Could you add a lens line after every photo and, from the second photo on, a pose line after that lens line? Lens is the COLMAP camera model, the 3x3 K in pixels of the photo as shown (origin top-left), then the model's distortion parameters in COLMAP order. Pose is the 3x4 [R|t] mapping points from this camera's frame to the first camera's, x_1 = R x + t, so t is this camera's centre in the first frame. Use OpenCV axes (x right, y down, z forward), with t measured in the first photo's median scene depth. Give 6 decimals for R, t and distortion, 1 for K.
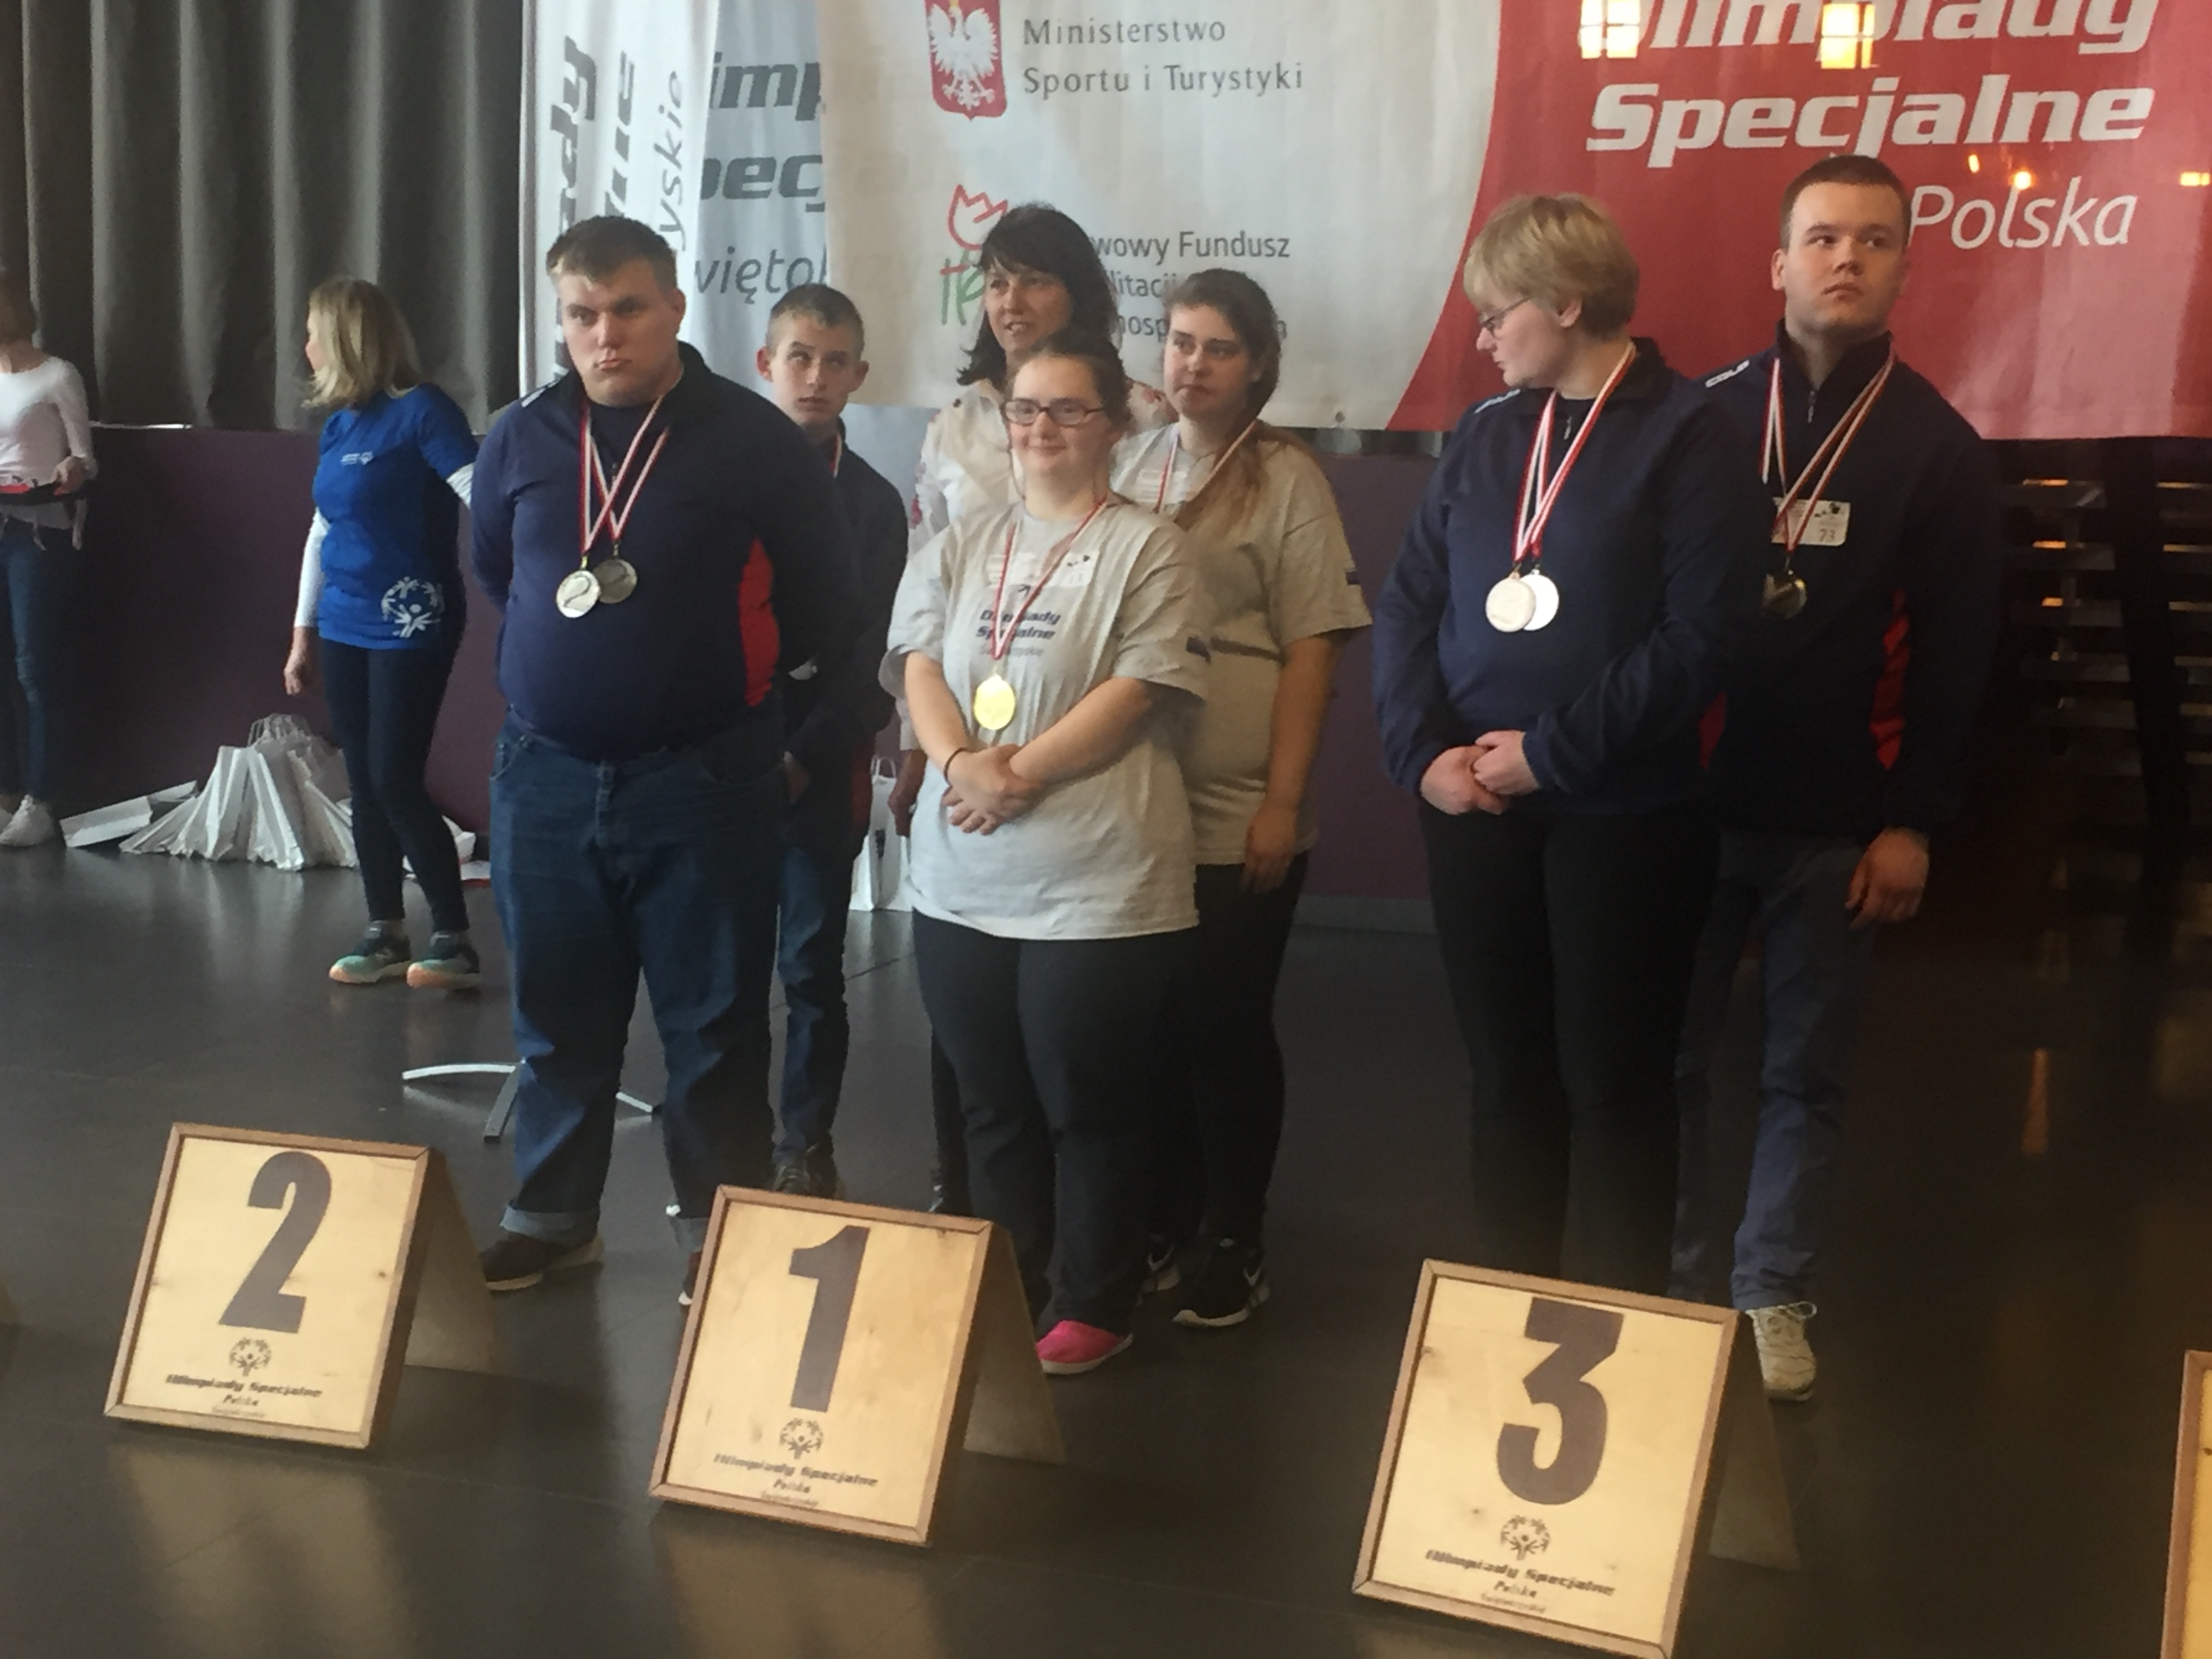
lens RADIAL K [[3407.9, 0, 1109.0], [0, 3407.9, 830.7], [0, 0, 1]] dist [0.035827, 0.000000]
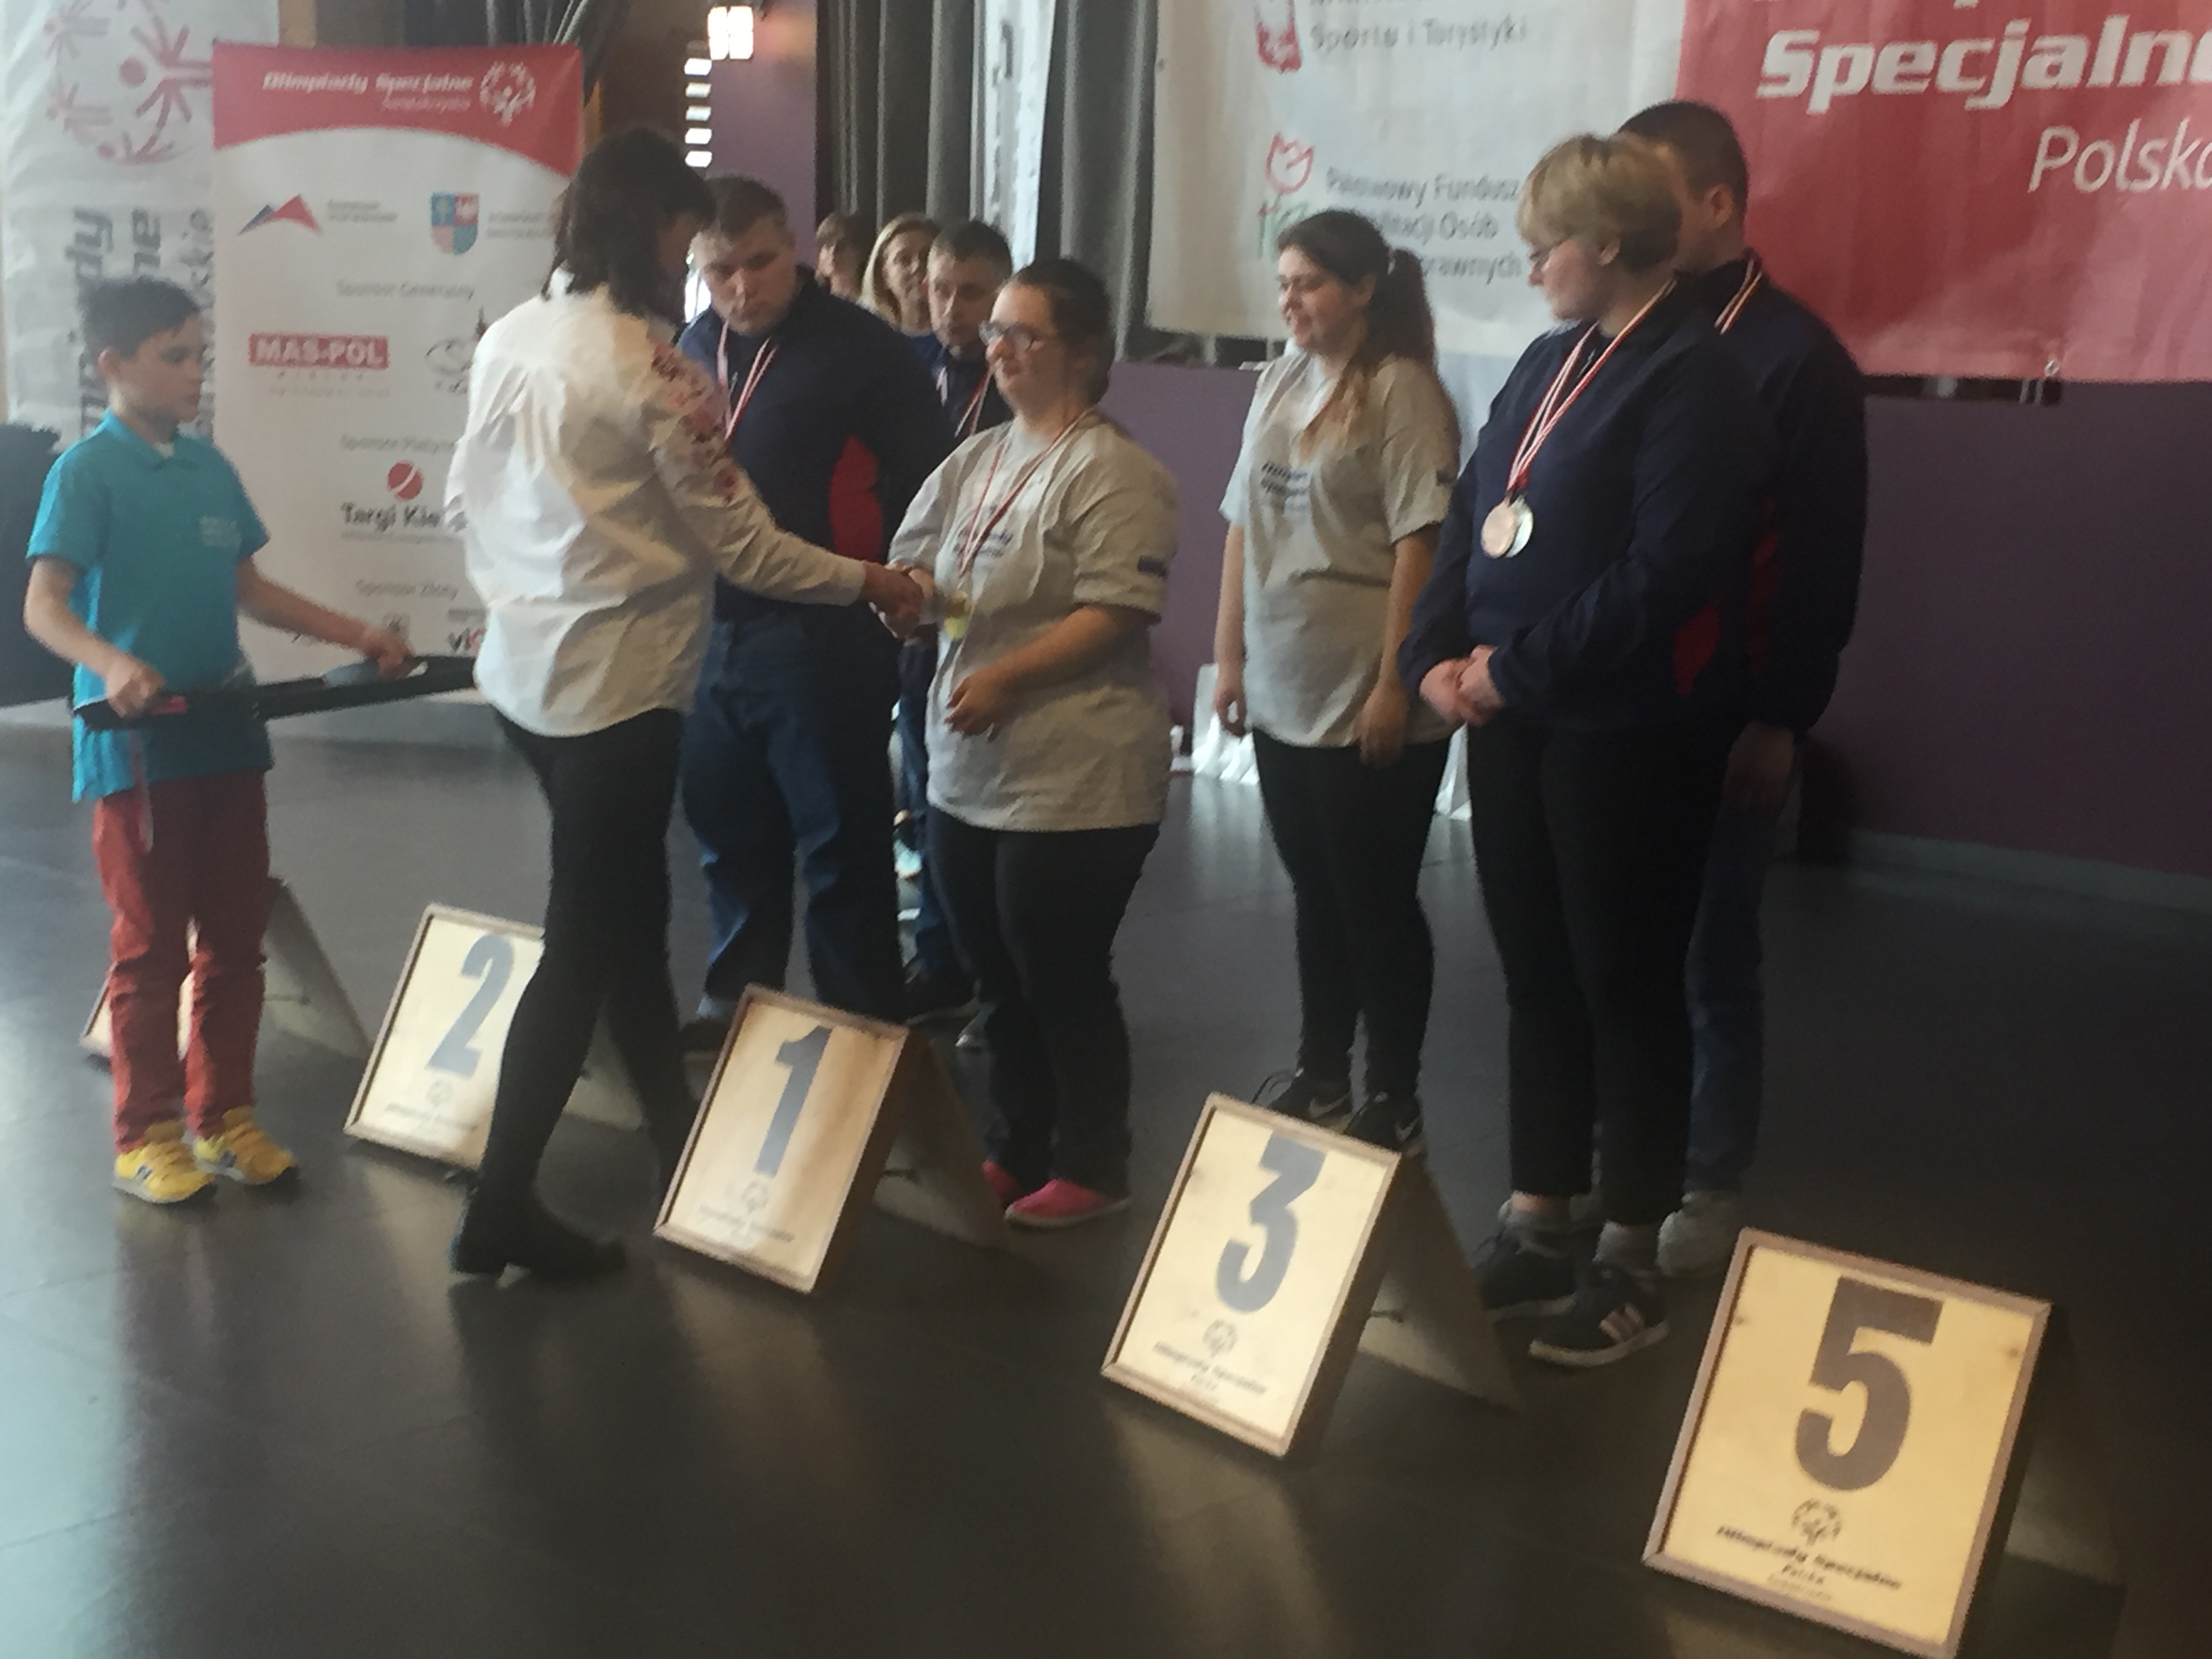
lens RADIAL K [[3407.9, 0, 1115.3], [0, 3407.9, 838.6], [0, 0, 1]] dist [0.035827, 0.000000]
pose [[0.925656, 0.070629, -0.371715, 0.380161], [-0.064024, 0.997494, 0.030095, 0.008239], [0.372909, -0.004059, 0.927859, -0.043312]]
